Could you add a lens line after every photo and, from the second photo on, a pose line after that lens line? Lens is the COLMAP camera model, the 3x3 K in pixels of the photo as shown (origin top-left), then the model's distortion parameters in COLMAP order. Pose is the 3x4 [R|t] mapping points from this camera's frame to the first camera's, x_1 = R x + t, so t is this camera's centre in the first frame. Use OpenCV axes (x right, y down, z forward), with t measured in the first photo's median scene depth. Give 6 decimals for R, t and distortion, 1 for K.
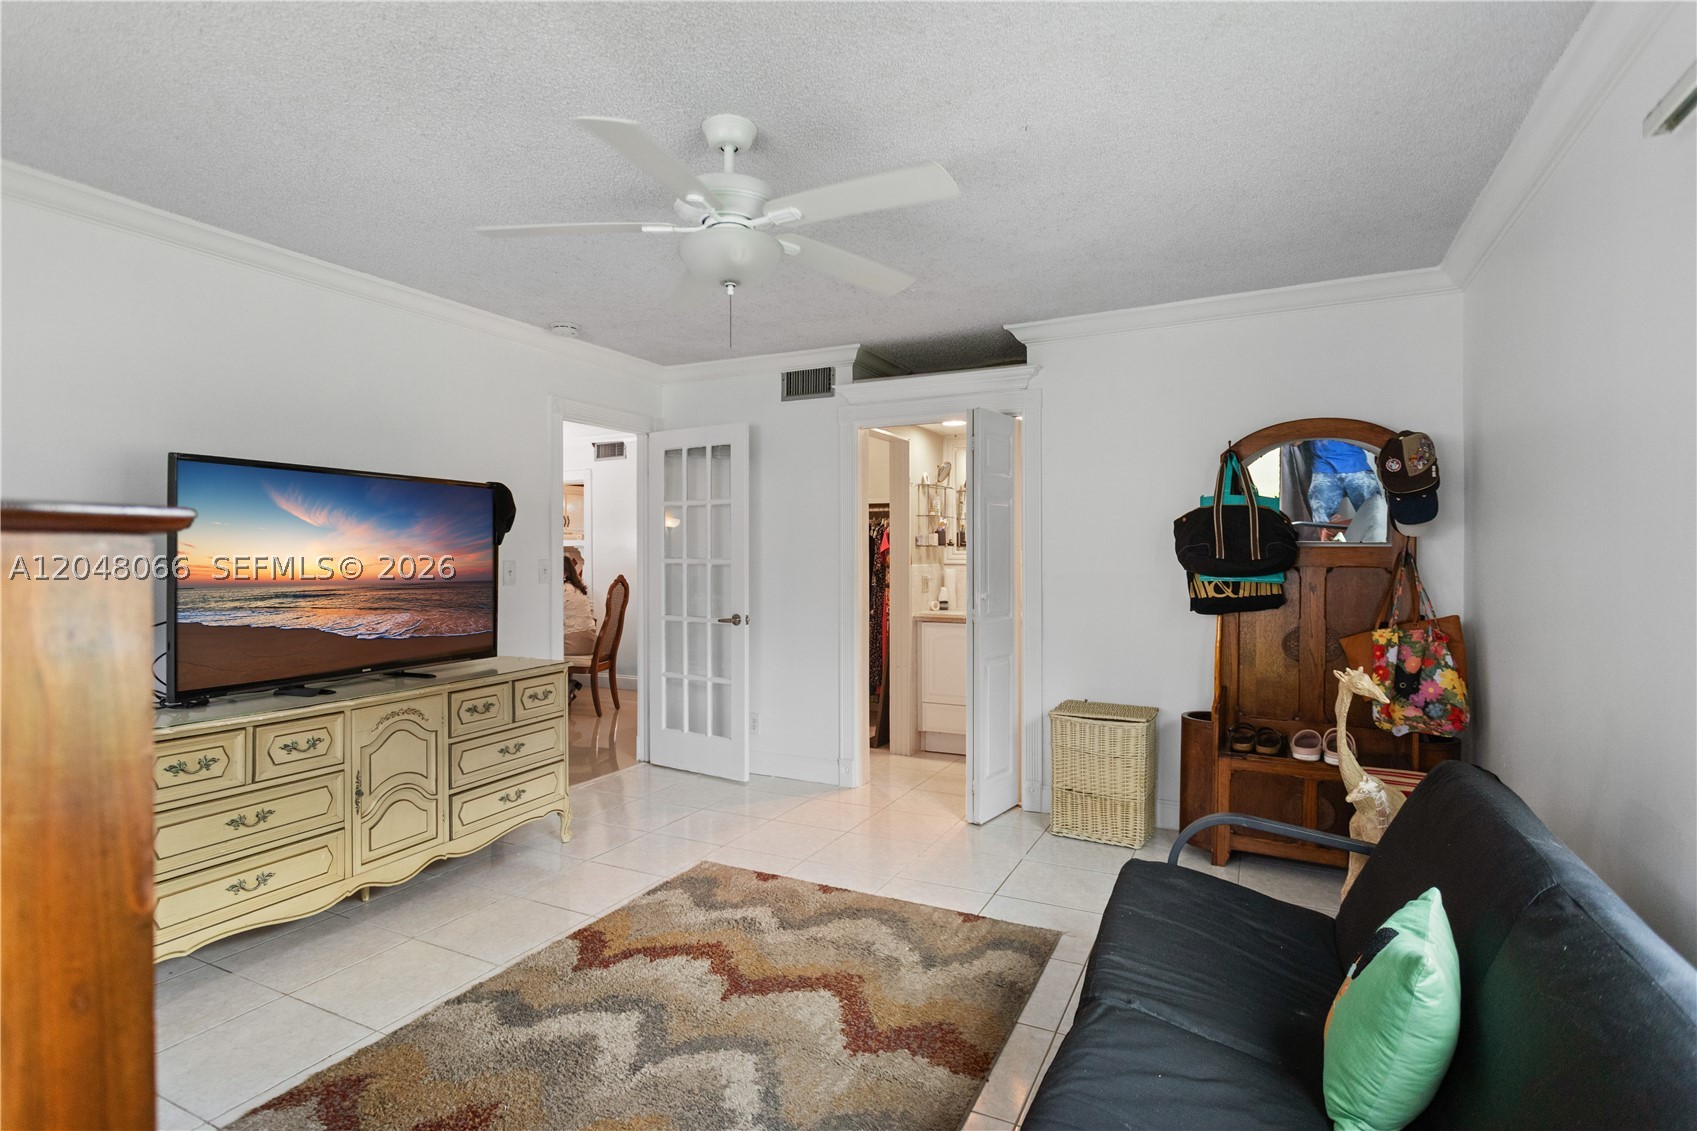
lens RADIAL K [[860.0, 0, 845.5], [0, 860.0, 558.3], [0, 0, 1]] dist [-0.006761, 0.000939]
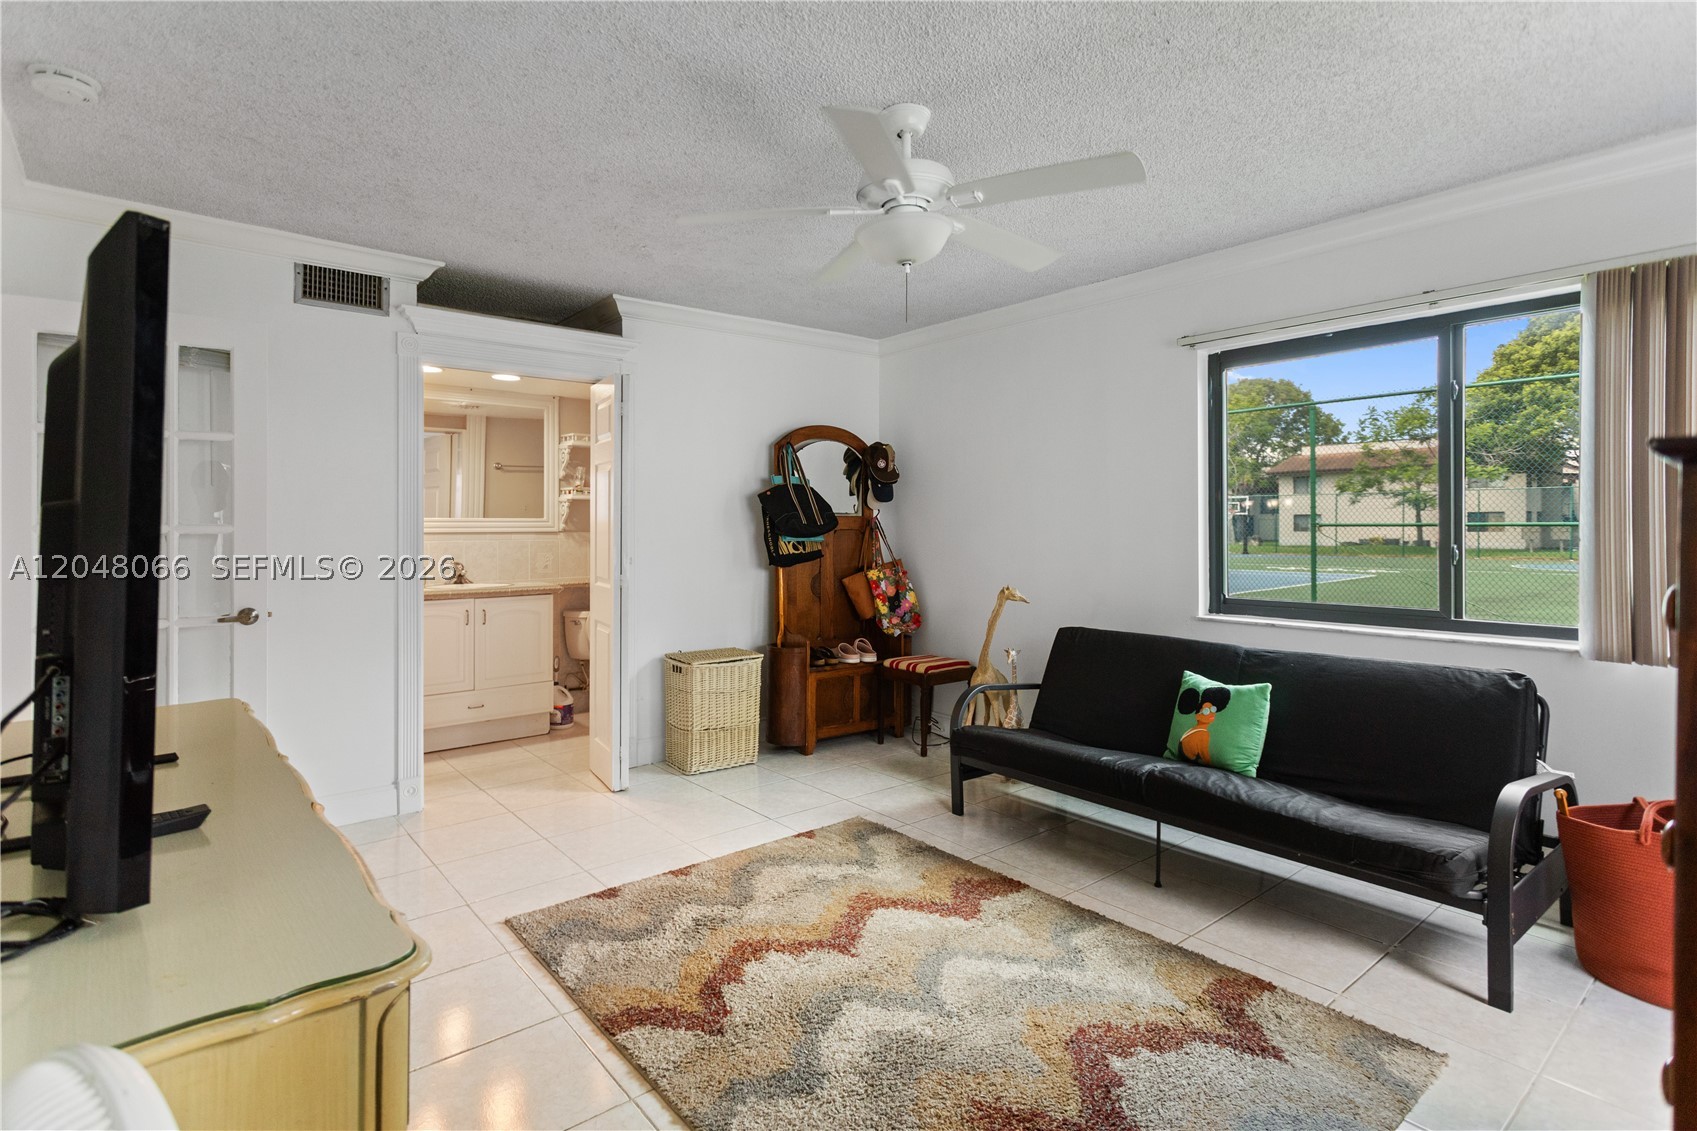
lens RADIAL K [[840.3, 0, 842.7], [0, 840.3, 526.4], [0, 0, 1]] dist [0.002317, 0.005803]
pose [[0.394771, 0.000090, 0.918779, -0.851813], [0.004764, 0.999986, -0.002145, 0.008405], [-0.918767, 0.005224, 0.394766, 0.499788]]
